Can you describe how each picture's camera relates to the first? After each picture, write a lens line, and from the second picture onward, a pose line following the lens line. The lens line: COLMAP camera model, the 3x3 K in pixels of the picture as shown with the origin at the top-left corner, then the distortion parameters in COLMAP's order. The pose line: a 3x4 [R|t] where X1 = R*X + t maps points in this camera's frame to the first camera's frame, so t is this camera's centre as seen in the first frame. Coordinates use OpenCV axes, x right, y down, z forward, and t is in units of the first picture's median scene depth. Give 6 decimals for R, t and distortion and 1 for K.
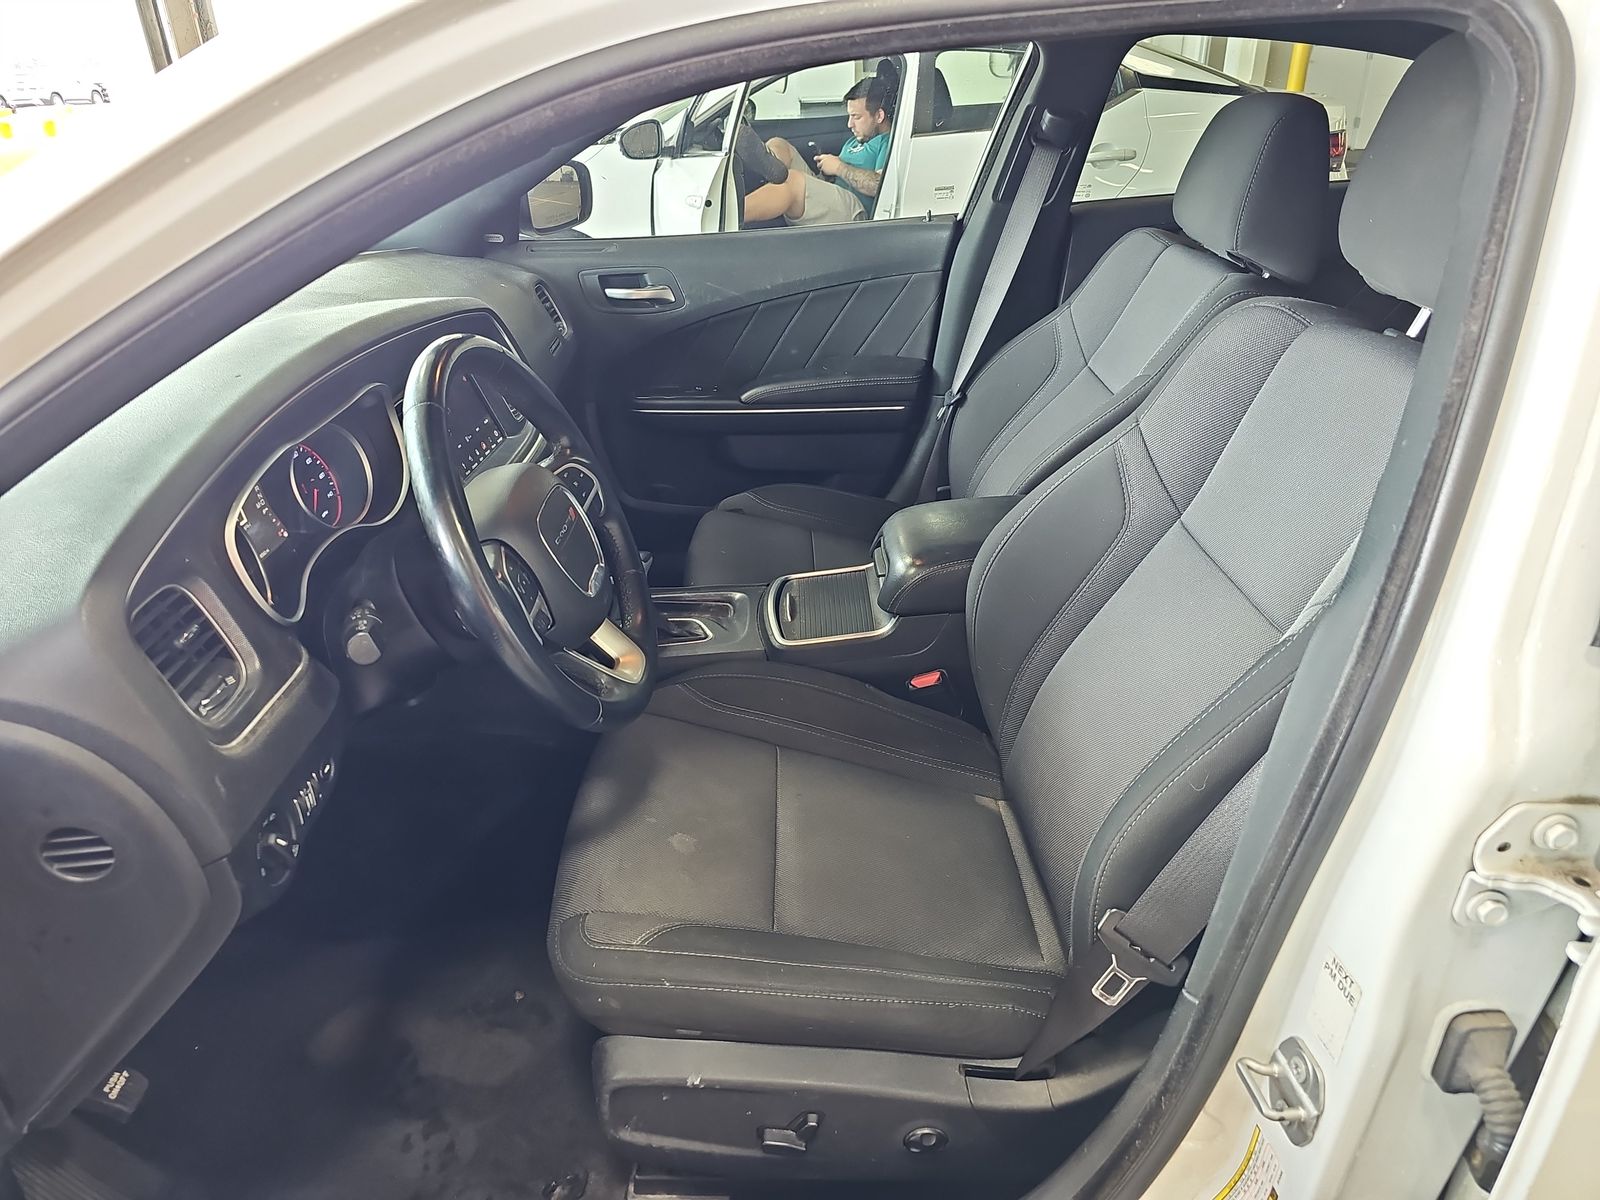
lens RADIAL K [[1074.5, 0, 802.2], [0, 1074.5, 604.3], [0, 0, 1]] dist [0.024656, -0.015750]
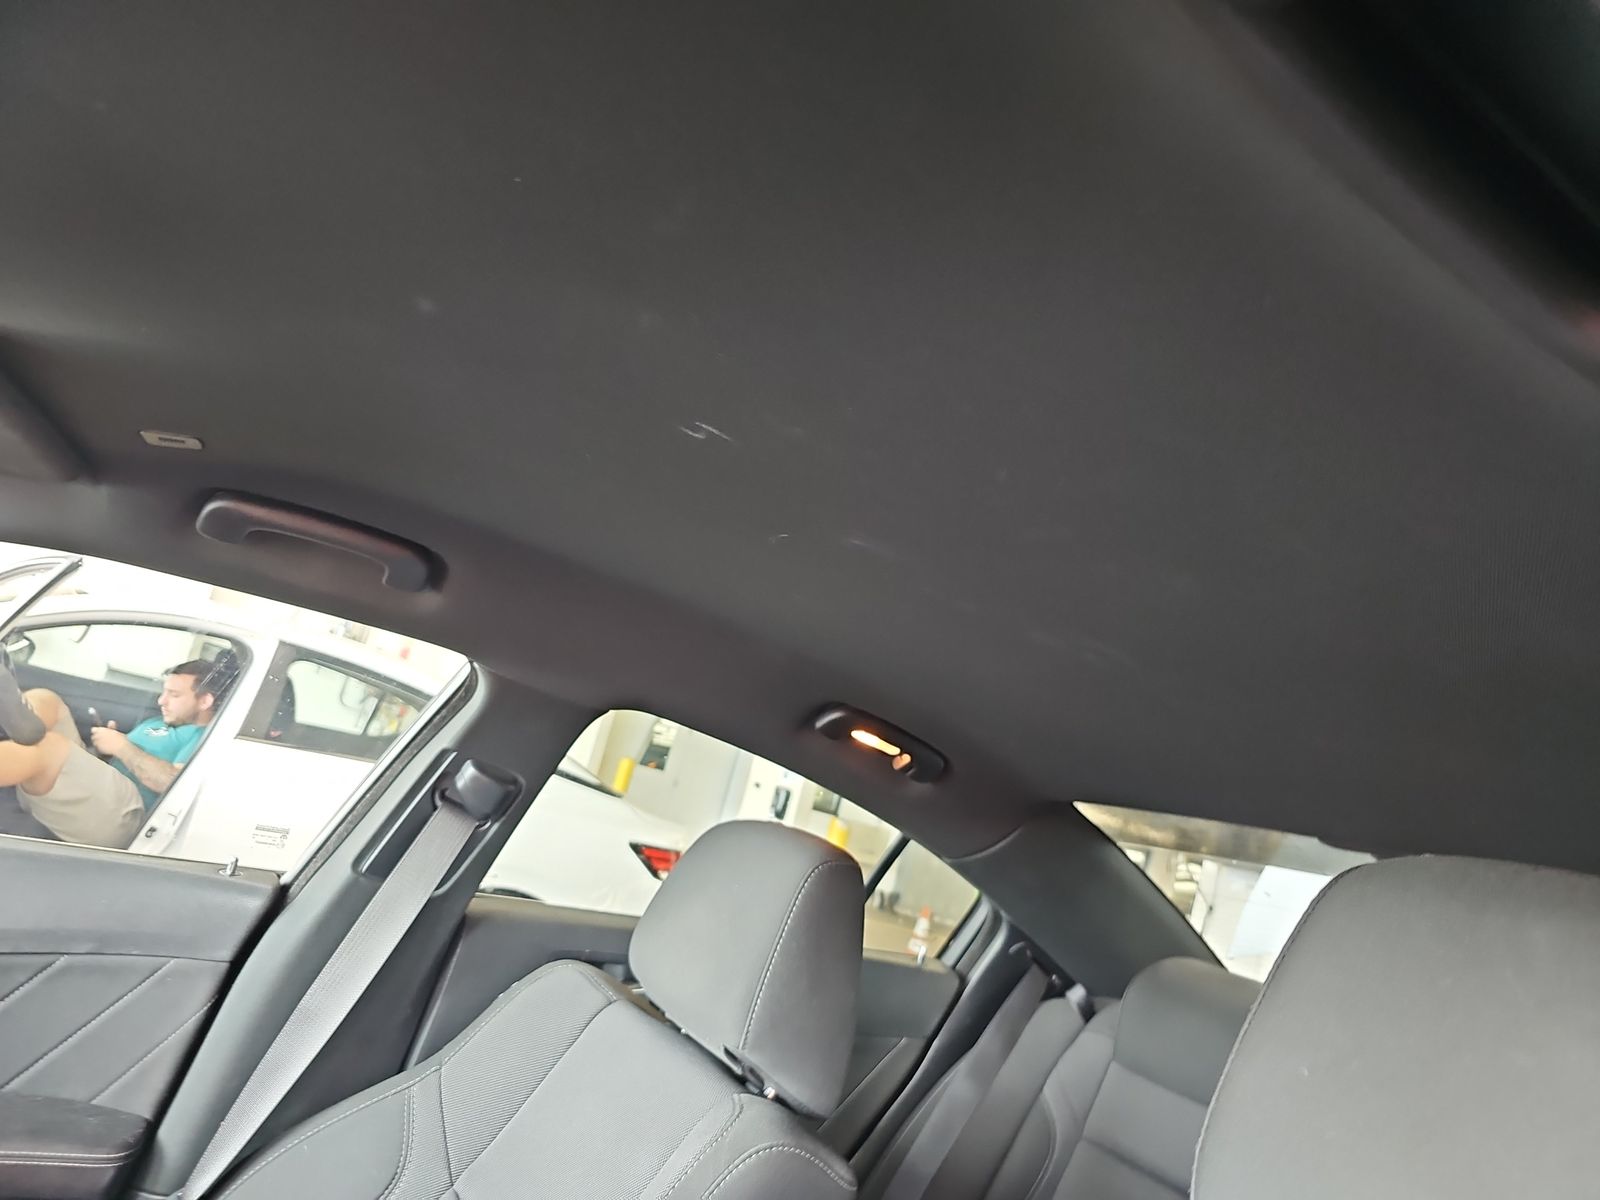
lens RADIAL K [[1074.5, 0, 802.6], [0, 1074.5, 604.7], [0, 0, 1]] dist [0.024656, -0.015750]
pose [[0.806597, 0.332327, 0.488836, 0.028812], [-0.007296, 0.832525, -0.553939, -0.145824], [-0.591057, 0.443239, 0.673937, 0.329151]]
